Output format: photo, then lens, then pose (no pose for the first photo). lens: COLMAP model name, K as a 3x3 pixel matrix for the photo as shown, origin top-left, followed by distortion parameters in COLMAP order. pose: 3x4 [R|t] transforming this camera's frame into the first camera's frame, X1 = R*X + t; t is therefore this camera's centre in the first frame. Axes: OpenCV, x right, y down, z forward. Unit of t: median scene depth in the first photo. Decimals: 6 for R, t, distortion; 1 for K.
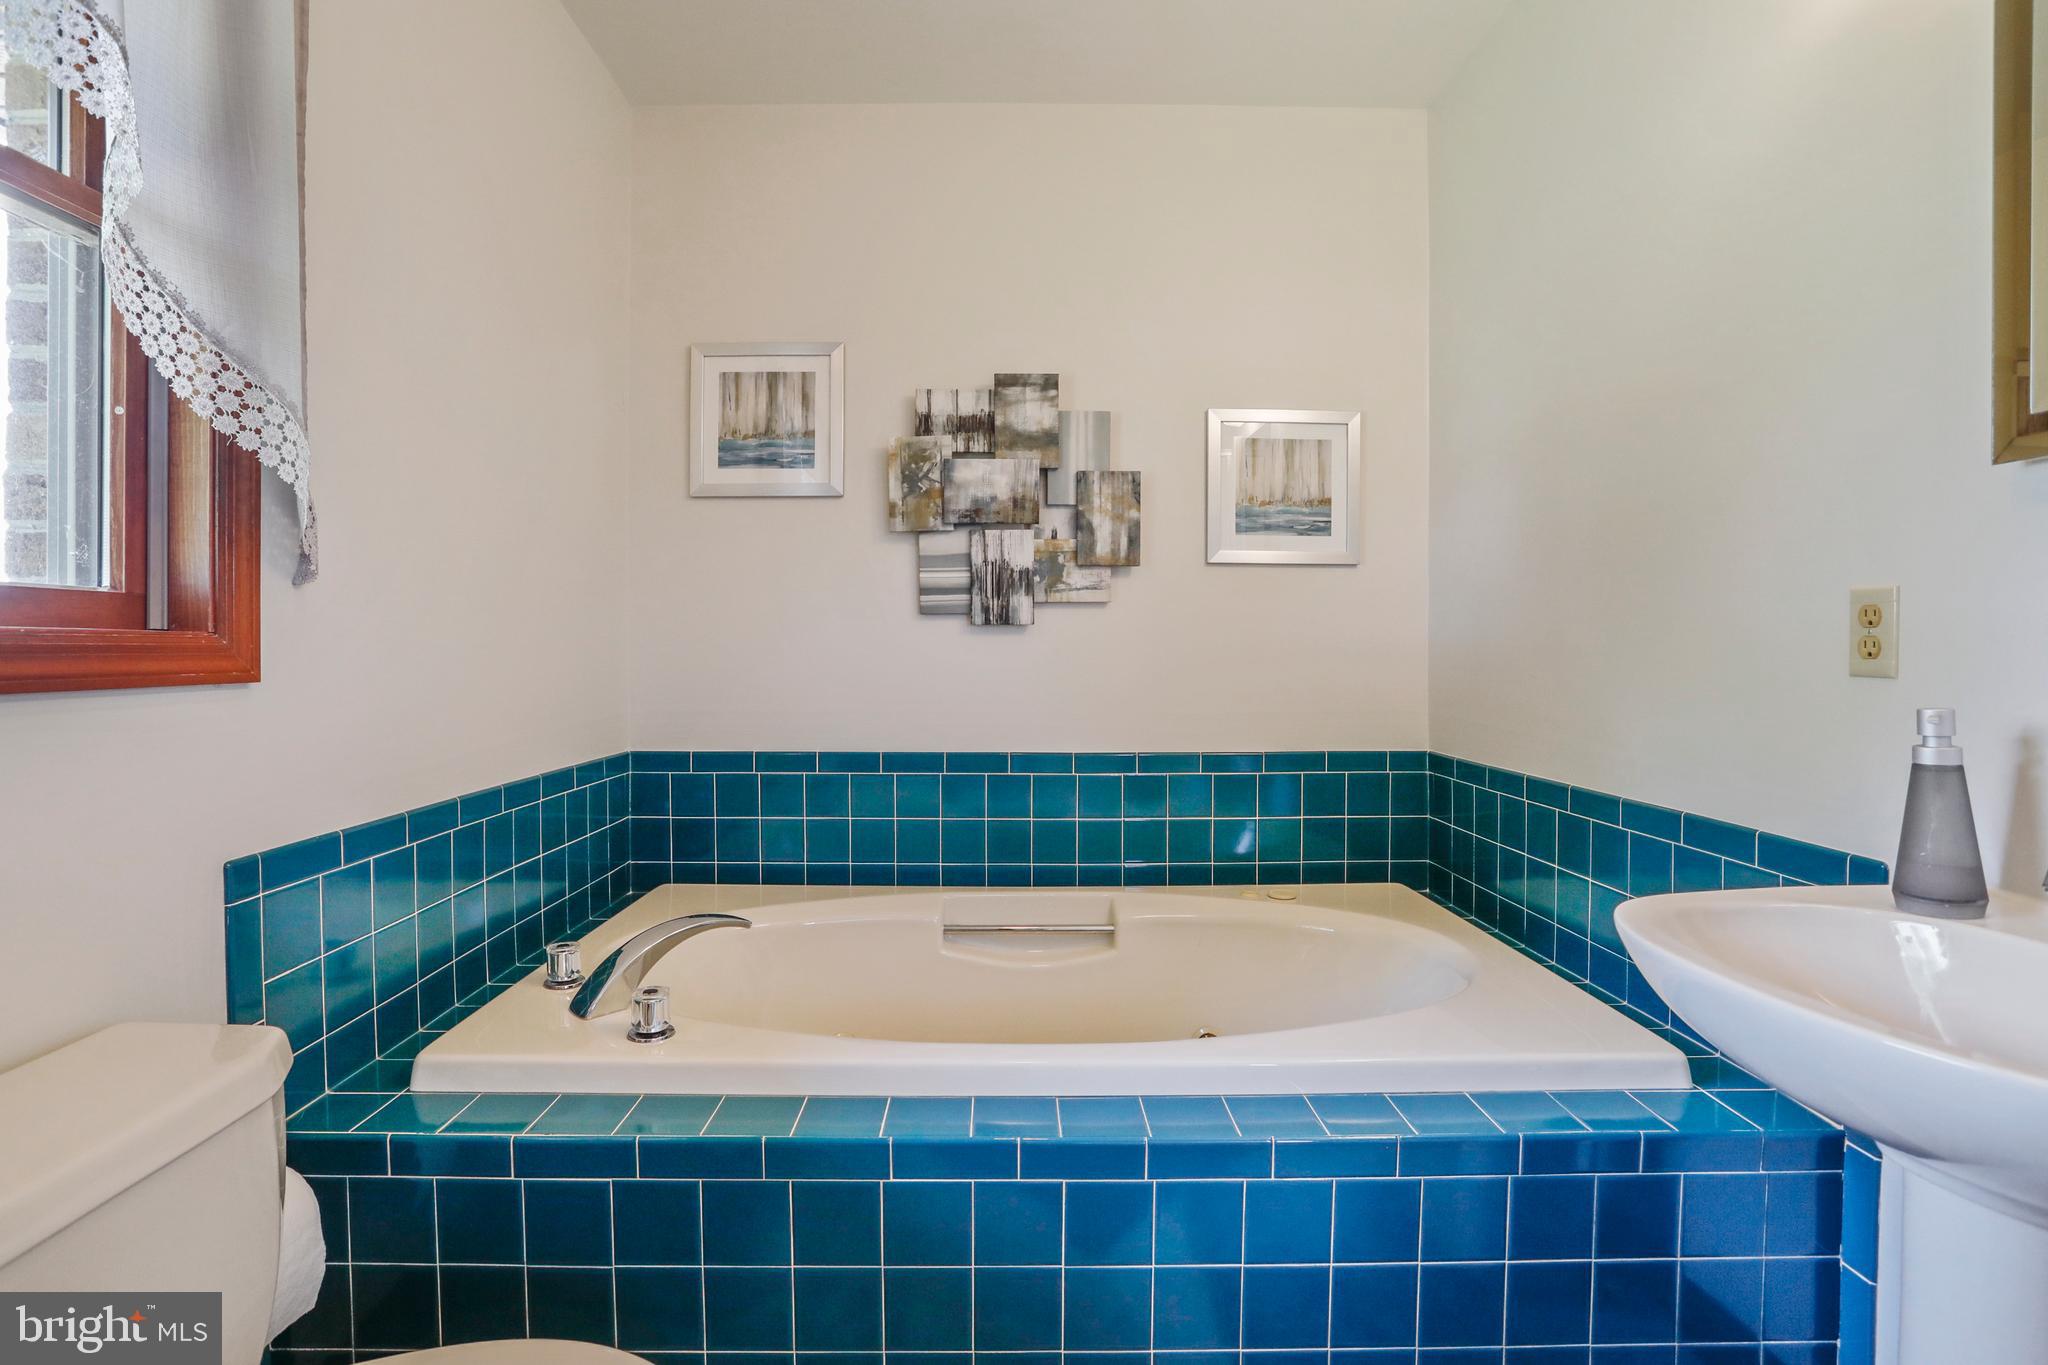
lens RADIAL K [[1035.7, 0, 1018.7], [0, 1035.7, 649.4], [0, 0, 1]] dist [-0.071781, 0.039241]
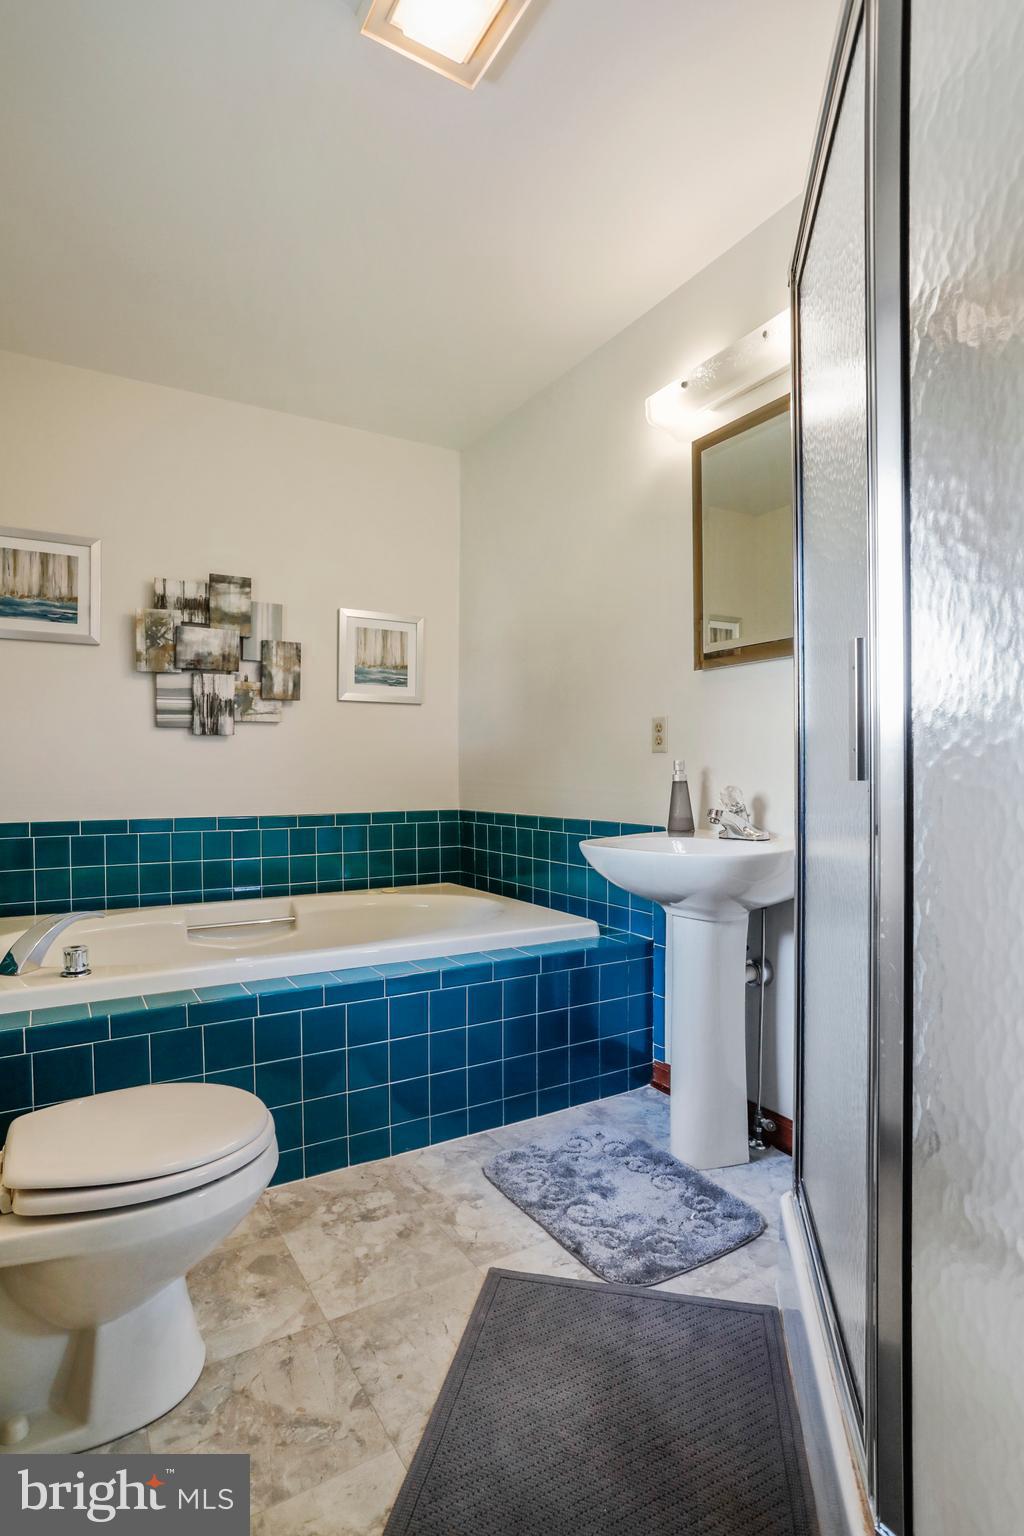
lens RADIAL K [[802.6, 0, 512.0], [0, 802.6, 768.0], [0, 0, 1]] dist [-0.001216, 0.000230]
pose [[0.863160, -0.005034, 0.504905, -0.240527], [0.010173, 0.999921, -0.007422, 0.039992], [-0.504827, 0.011543, 0.863143, -0.272297]]
